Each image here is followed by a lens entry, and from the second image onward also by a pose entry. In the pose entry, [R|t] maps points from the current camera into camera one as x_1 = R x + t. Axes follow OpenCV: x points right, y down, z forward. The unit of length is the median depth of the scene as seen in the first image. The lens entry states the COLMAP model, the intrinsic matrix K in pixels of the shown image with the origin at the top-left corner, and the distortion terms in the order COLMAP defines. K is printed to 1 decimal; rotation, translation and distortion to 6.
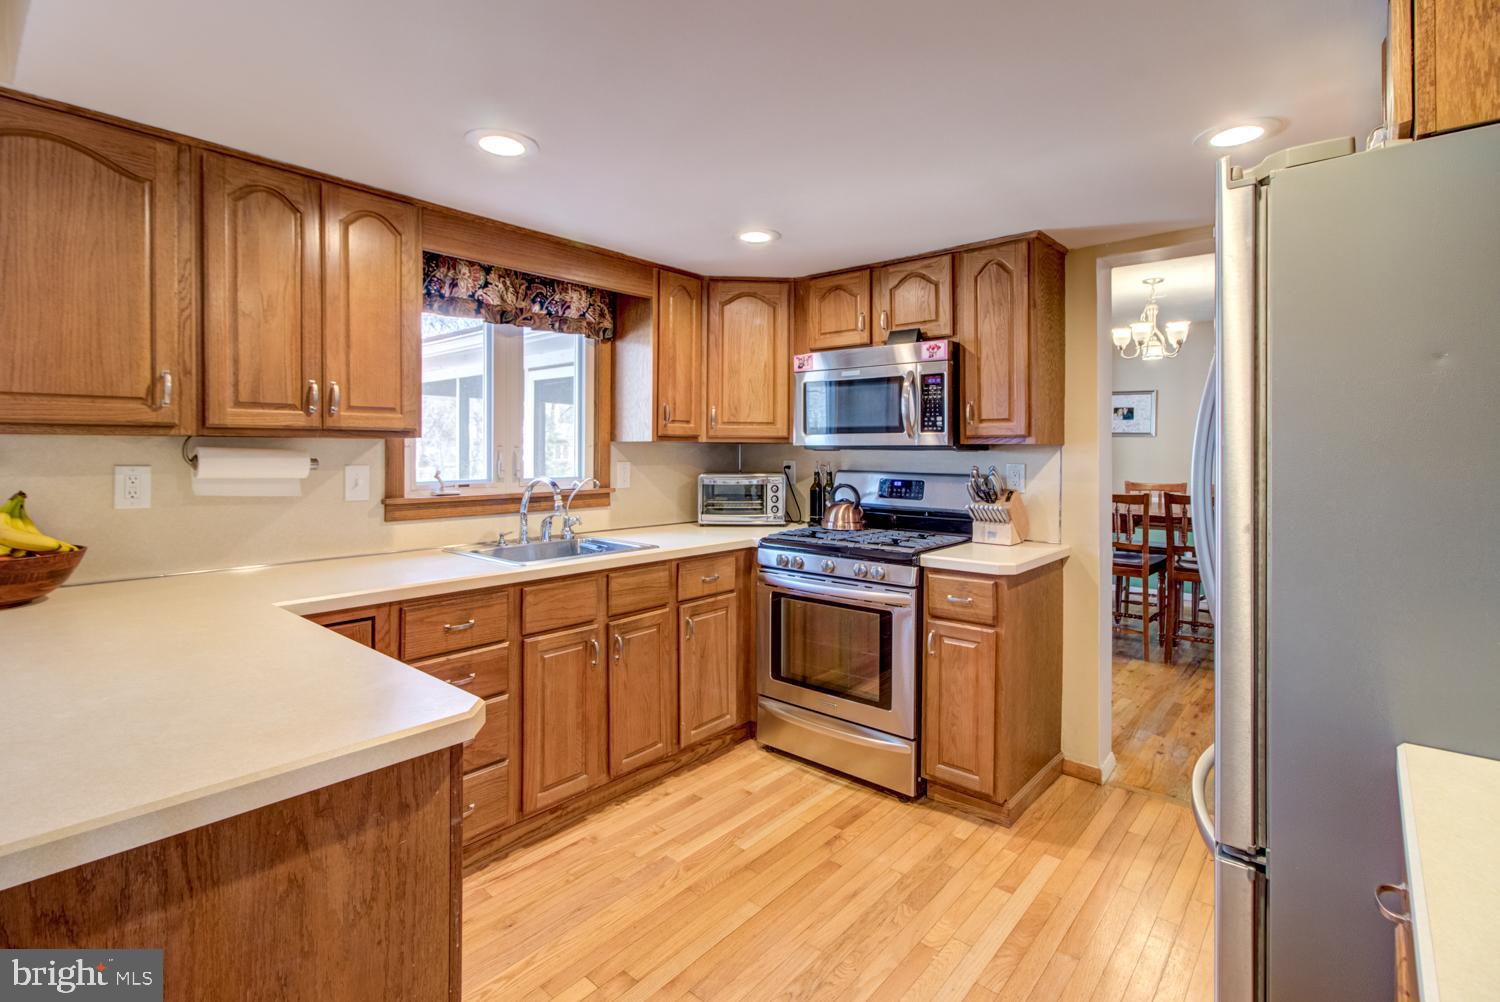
lens RADIAL K [[704.7, 0, 765.0], [0, 704.7, 452.8], [0, 0, 1]] dist [-0.052113, 0.049820]
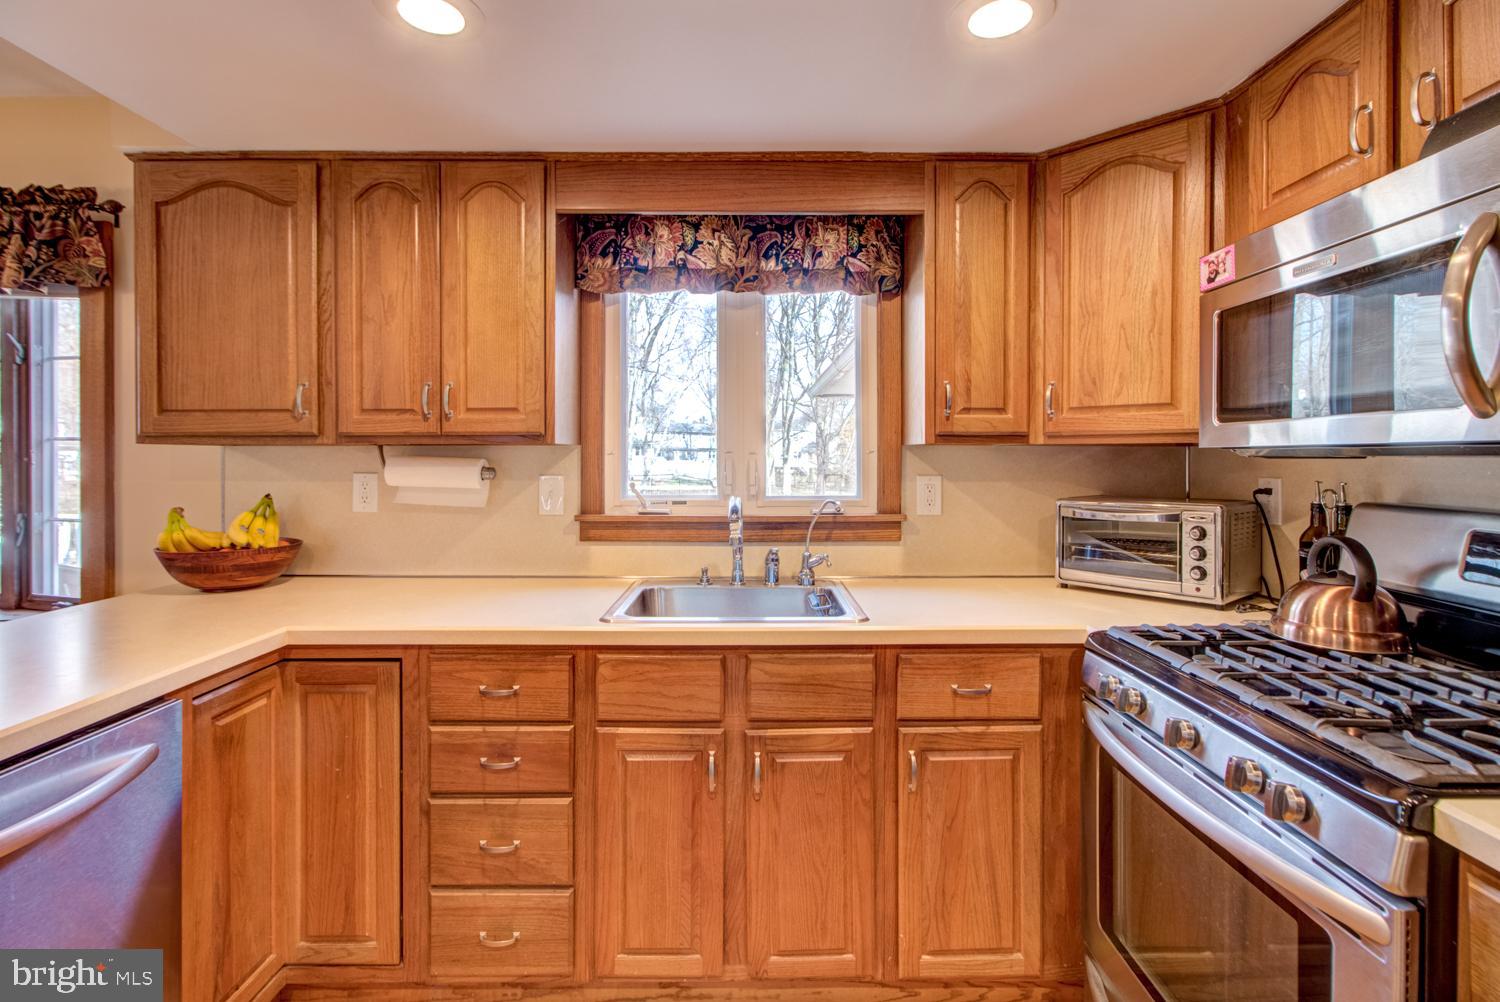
lens RADIAL K [[716.1, 0, 757.7], [0, 716.1, 460.4], [0, 0, 1]] dist [-0.034854, 0.023067]
pose [[0.645599, 0.001222, -0.763675, 0.245914], [-0.001647, 0.999999, 0.000207, -0.001537], [0.763674, 0.001124, 0.645601, 0.529640]]
